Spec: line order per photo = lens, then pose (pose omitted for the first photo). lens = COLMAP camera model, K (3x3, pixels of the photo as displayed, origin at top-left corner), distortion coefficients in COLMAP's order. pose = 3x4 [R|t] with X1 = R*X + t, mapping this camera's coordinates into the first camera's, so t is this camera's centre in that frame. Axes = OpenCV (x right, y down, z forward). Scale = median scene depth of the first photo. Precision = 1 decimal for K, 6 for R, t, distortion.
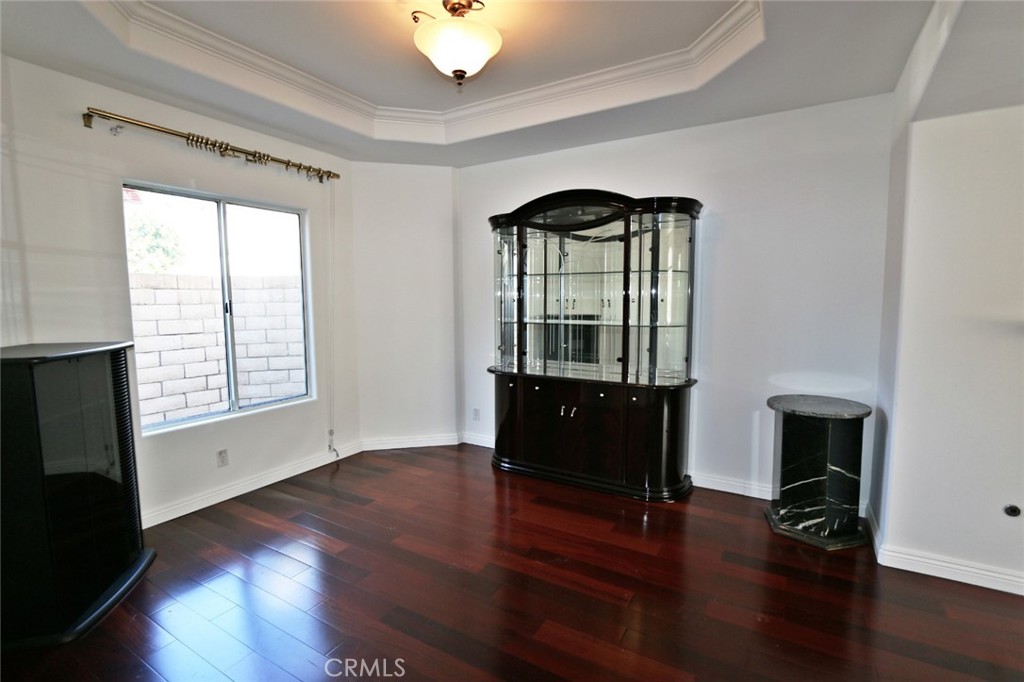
lens RADIAL K [[469.7, 0, 513.9], [0, 469.7, 336.7], [0, 0, 1]] dist [-0.018184, 0.002564]
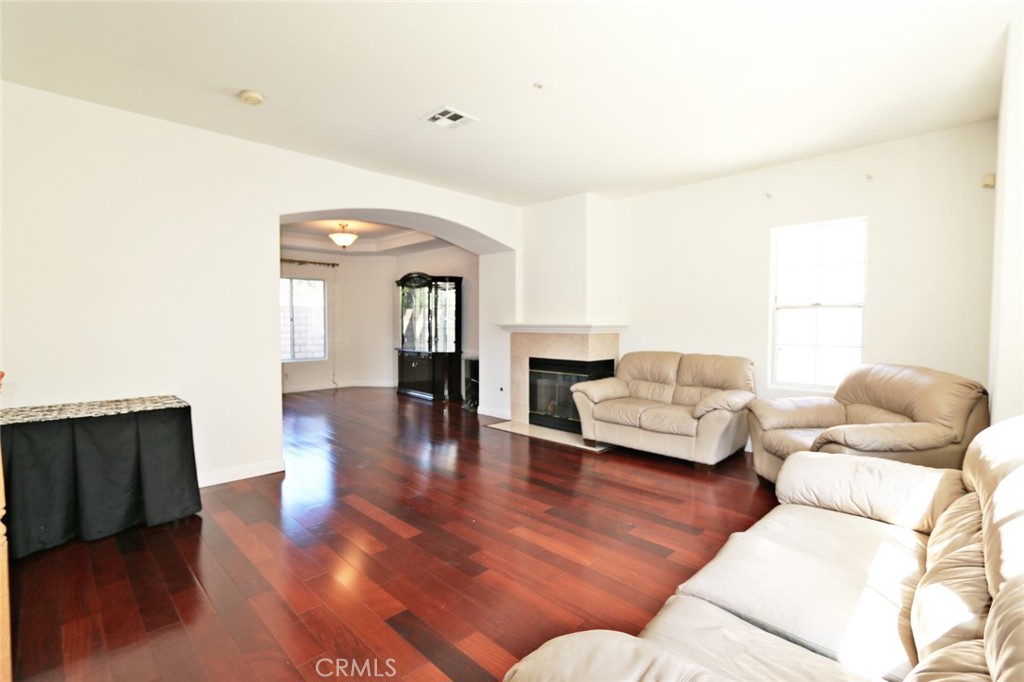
lens RADIAL K [[469.7, 0, 514.7], [0, 469.7, 342.4], [0, 0, 1]] dist [-0.018184, 0.002564]
pose [[0.971988, 0.023500, -0.233854, 1.052659], [-0.034760, 0.998420, -0.044145, 0.123530], [0.232447, 0.051037, 0.971269, -1.078867]]
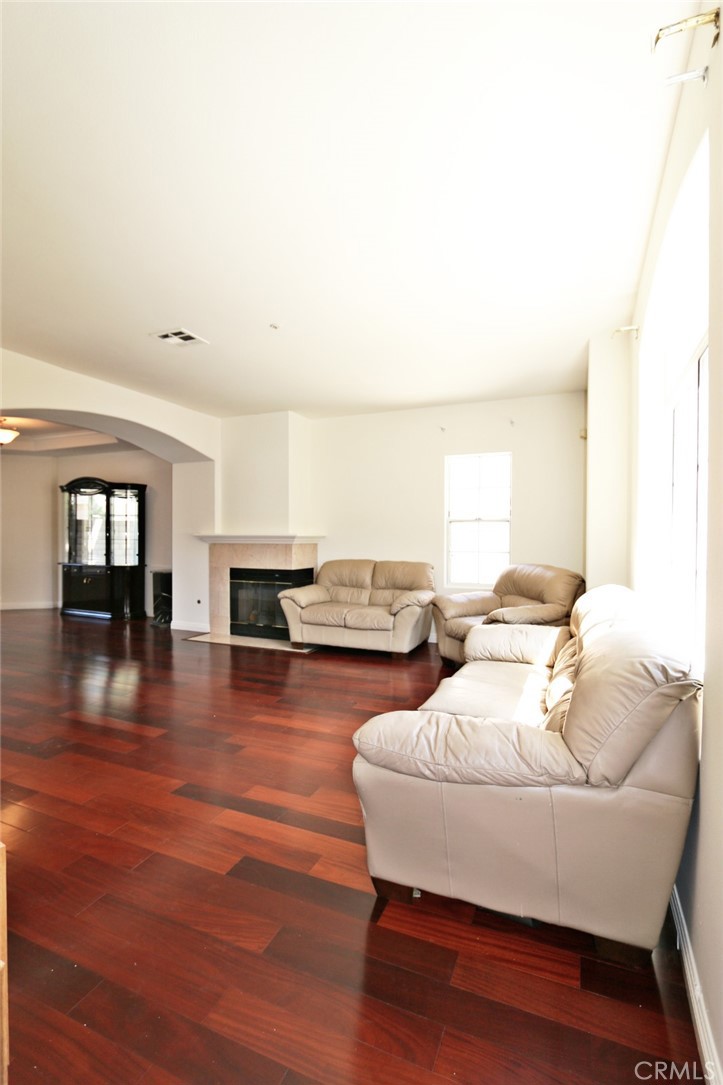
lens RADIAL K [[497.6, 0, 367.6], [0, 497.6, 543.3], [0, 0, 1]] dist [-0.018184, 0.002564]
pose [[0.990696, 0.013804, 0.135391, 0.962374], [-0.003470, 0.997081, -0.076270, 0.145425], [-0.136049, 0.075090, 0.987852, -1.252202]]
